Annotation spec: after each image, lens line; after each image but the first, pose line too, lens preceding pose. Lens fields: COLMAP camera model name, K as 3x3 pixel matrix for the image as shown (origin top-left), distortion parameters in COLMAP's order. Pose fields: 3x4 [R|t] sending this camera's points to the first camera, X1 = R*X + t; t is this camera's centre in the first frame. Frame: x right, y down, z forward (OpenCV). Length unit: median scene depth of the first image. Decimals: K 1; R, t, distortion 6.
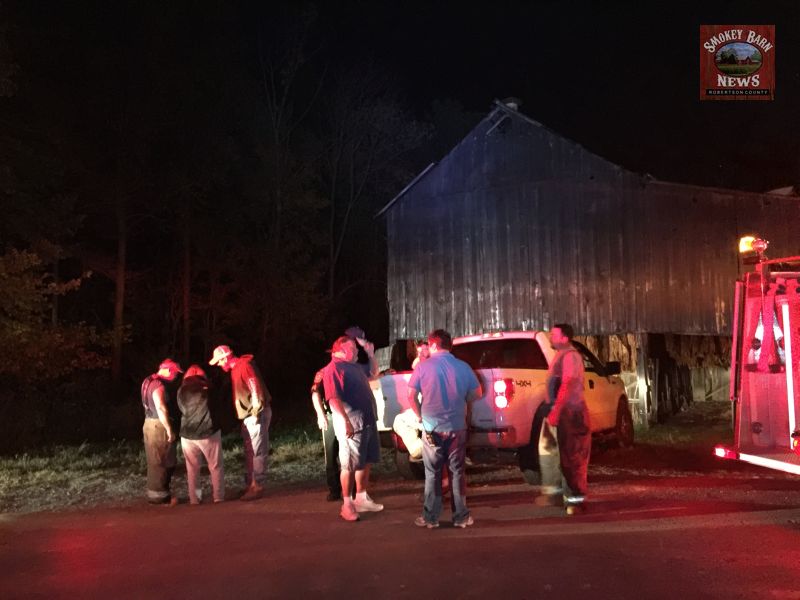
lens RADIAL K [[681.3, 0, 397.9], [0, 681.3, 296.8], [0, 0, 1]] dist [0.074098, -0.086555]
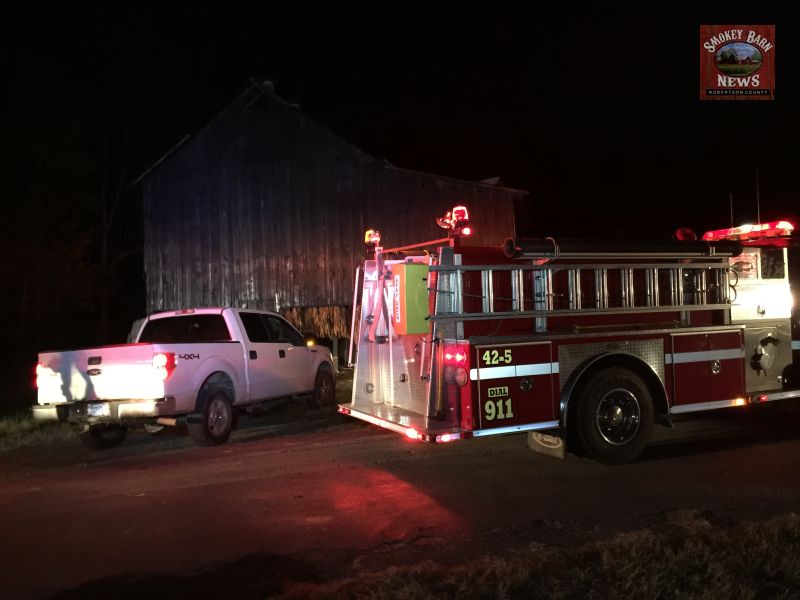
lens RADIAL K [[681.3, 0, 390.6], [0, 681.3, 297.5], [0, 0, 1]] dist [0.074098, -0.086555]
pose [[0.968382, -0.003851, 0.249443, 0.092996], [-0.008883, 0.998715, 0.049903, -0.011732], [-0.249315, -0.050541, 0.967103, -0.066300]]
